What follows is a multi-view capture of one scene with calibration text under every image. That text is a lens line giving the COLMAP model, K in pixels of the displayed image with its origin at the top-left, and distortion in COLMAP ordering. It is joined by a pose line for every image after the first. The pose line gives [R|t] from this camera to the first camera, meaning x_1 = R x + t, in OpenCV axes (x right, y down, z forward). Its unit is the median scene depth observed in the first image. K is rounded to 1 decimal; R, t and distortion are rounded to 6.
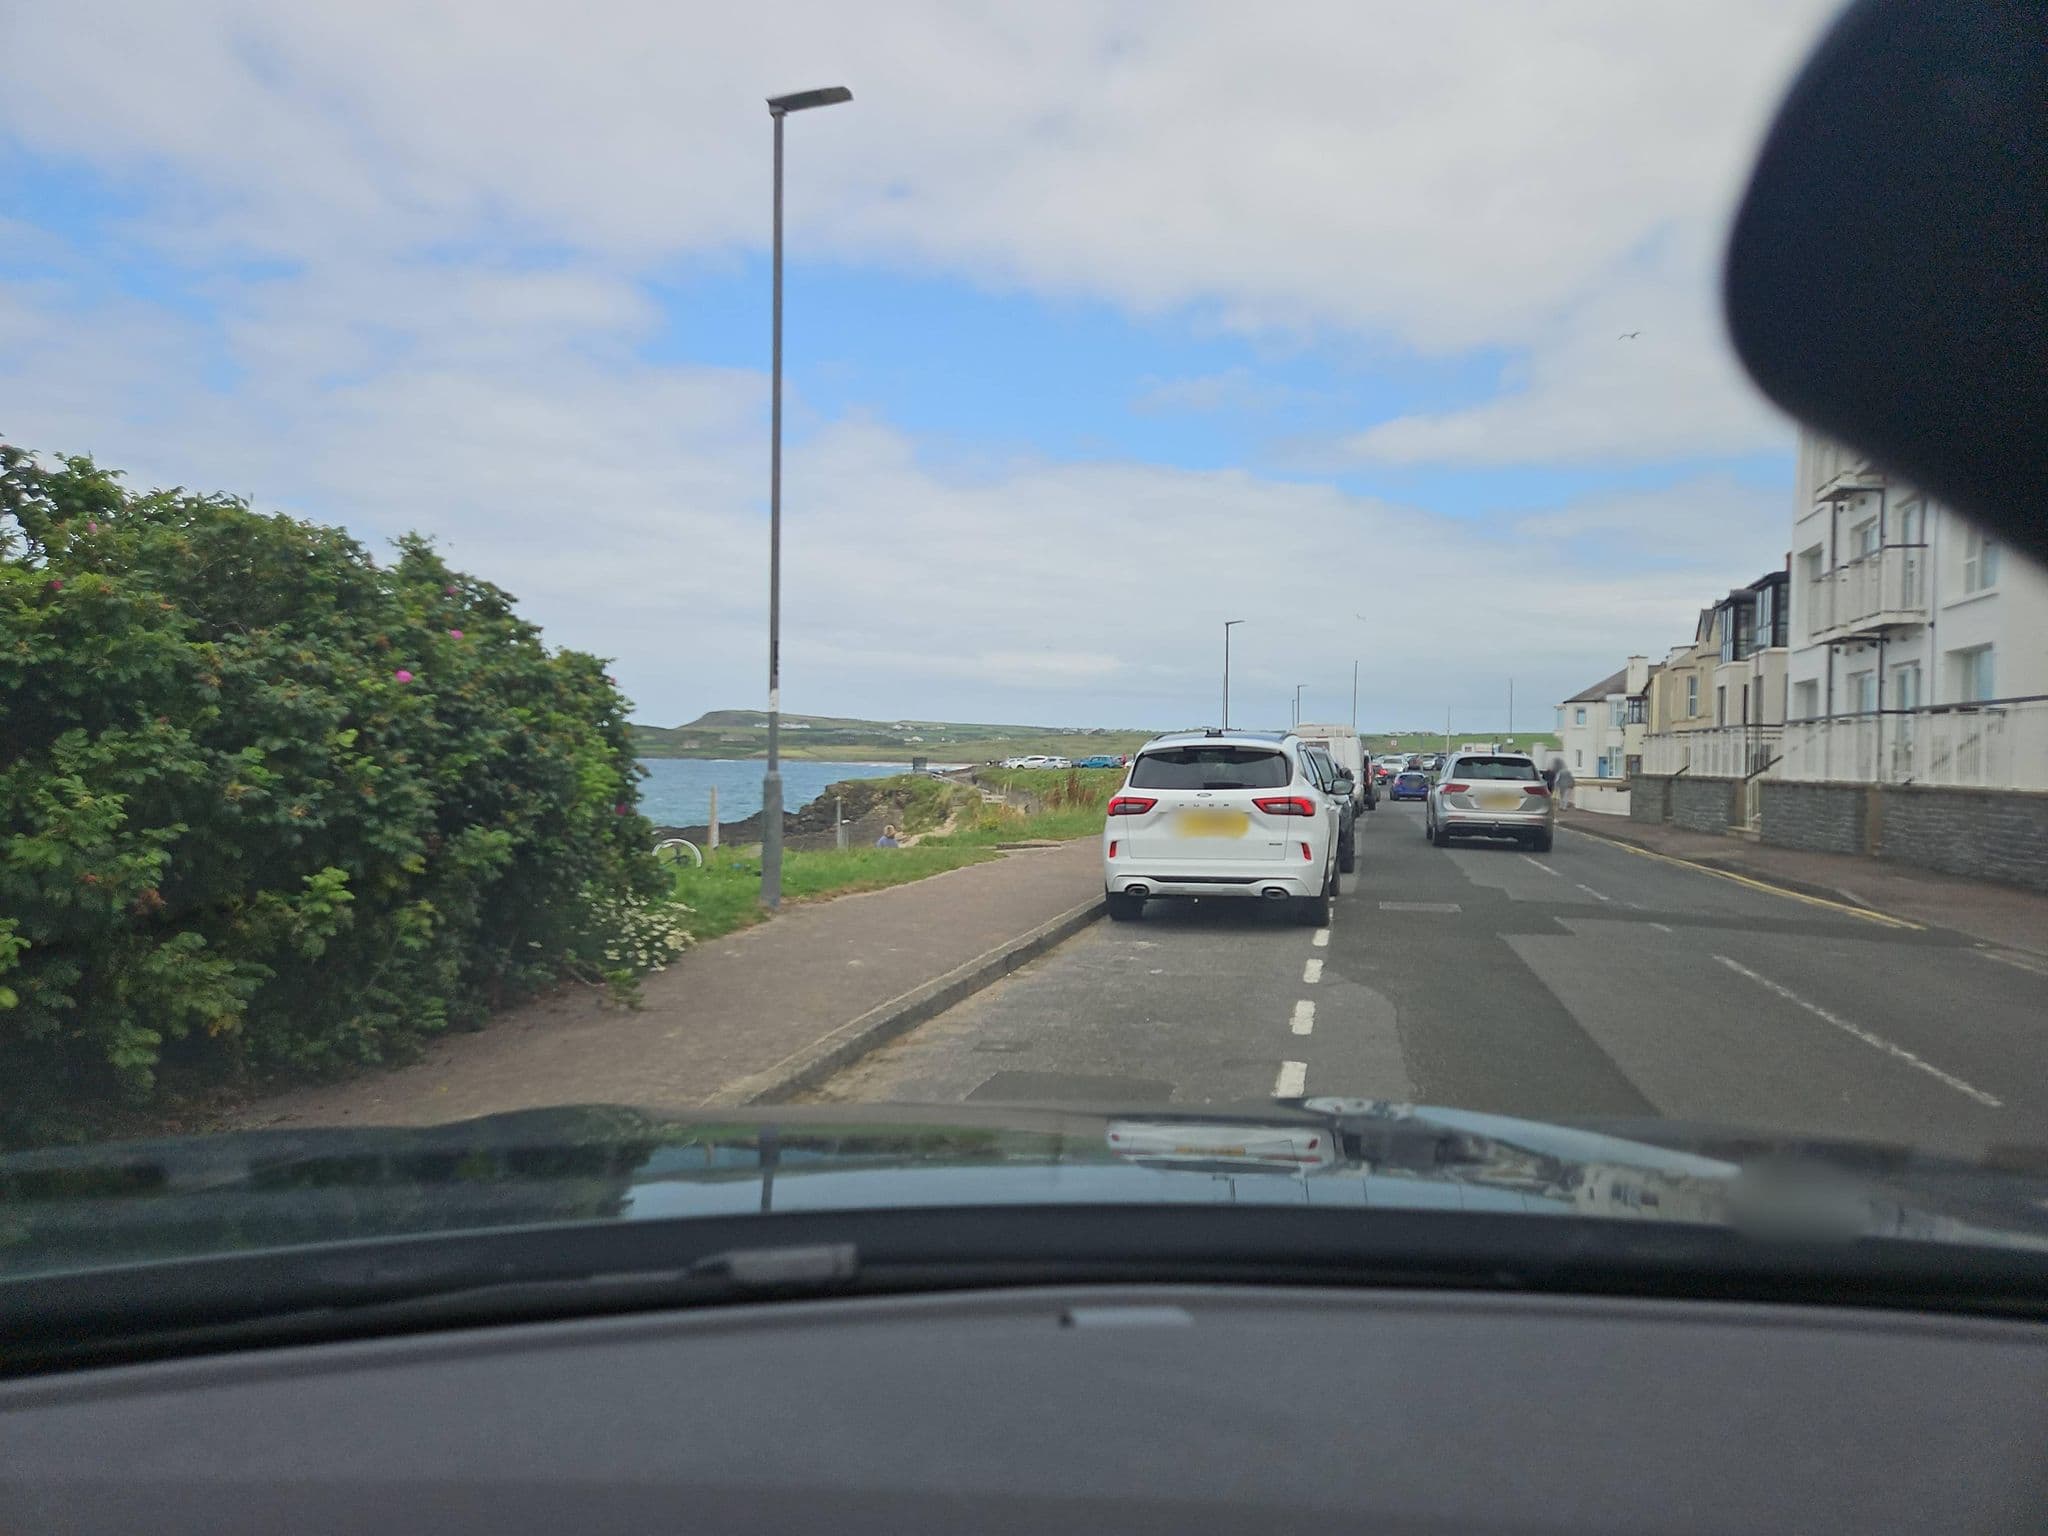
lens RADIAL K [[1383.3, 0, 1024.0], [0, 1383.3, 768.0], [0, 0, 1]] dist [0.086534, -0.059772]
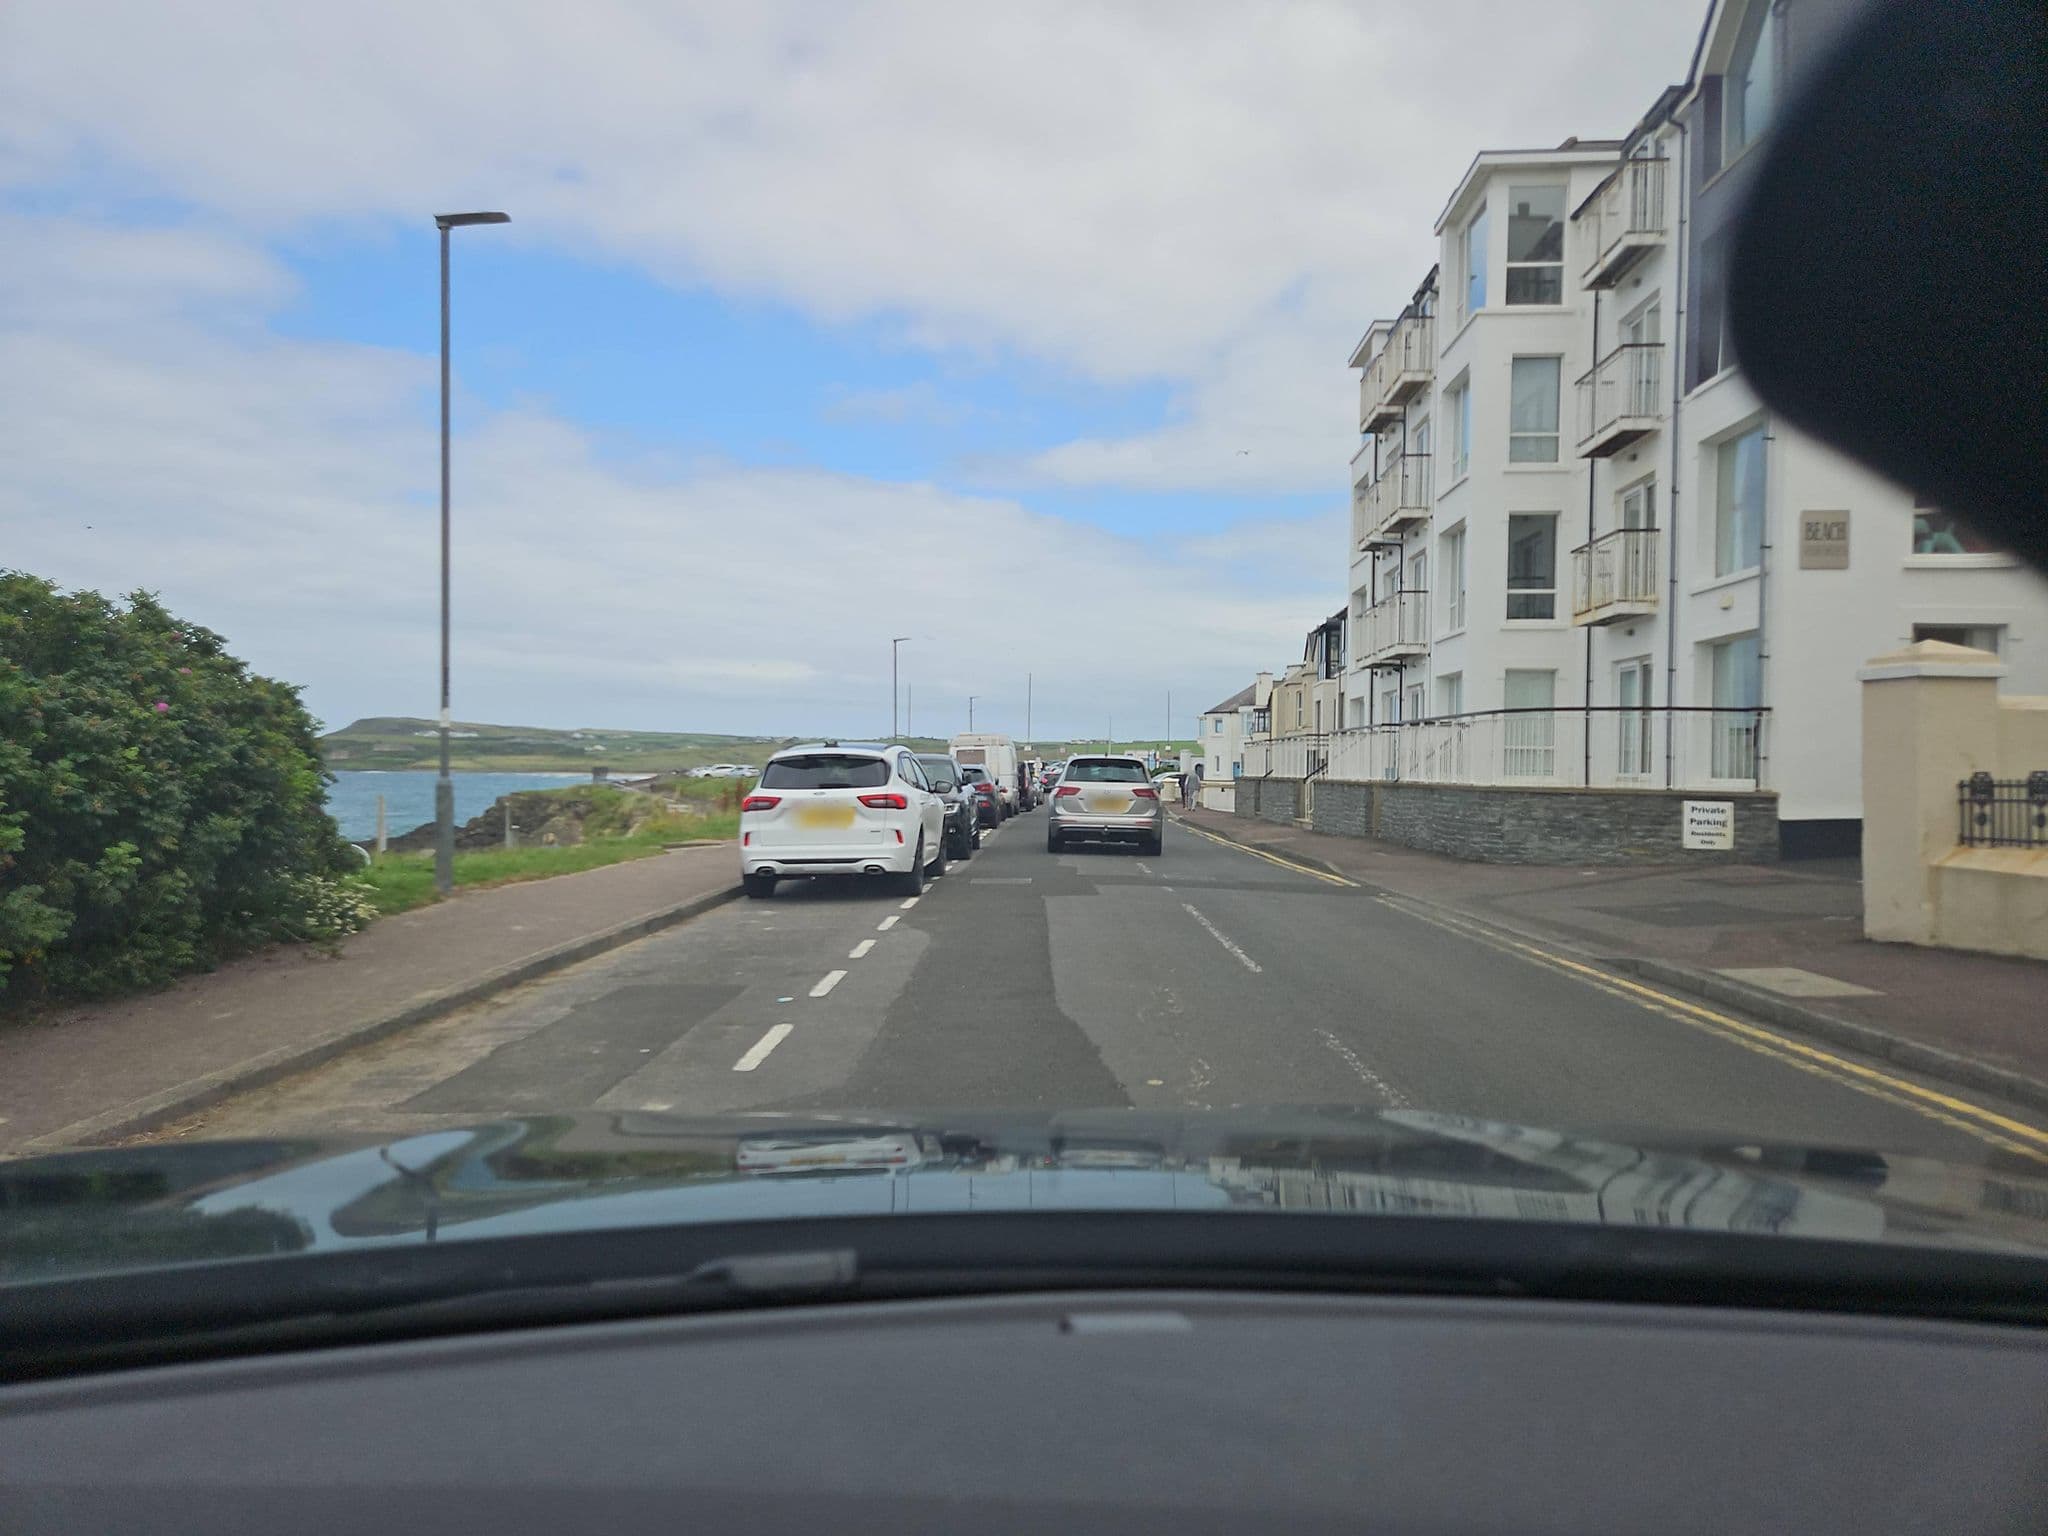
lens RADIAL K [[1383.3, 0, 1024.0], [0, 1383.3, 768.0], [0, 0, 1]] dist [0.086534, -0.059772]
pose [[0.976228, -0.007604, 0.216614, 0.039297], [0.008851, 0.999949, -0.004788, 0.004090], [-0.216566, 0.006591, 0.976246, -0.254651]]
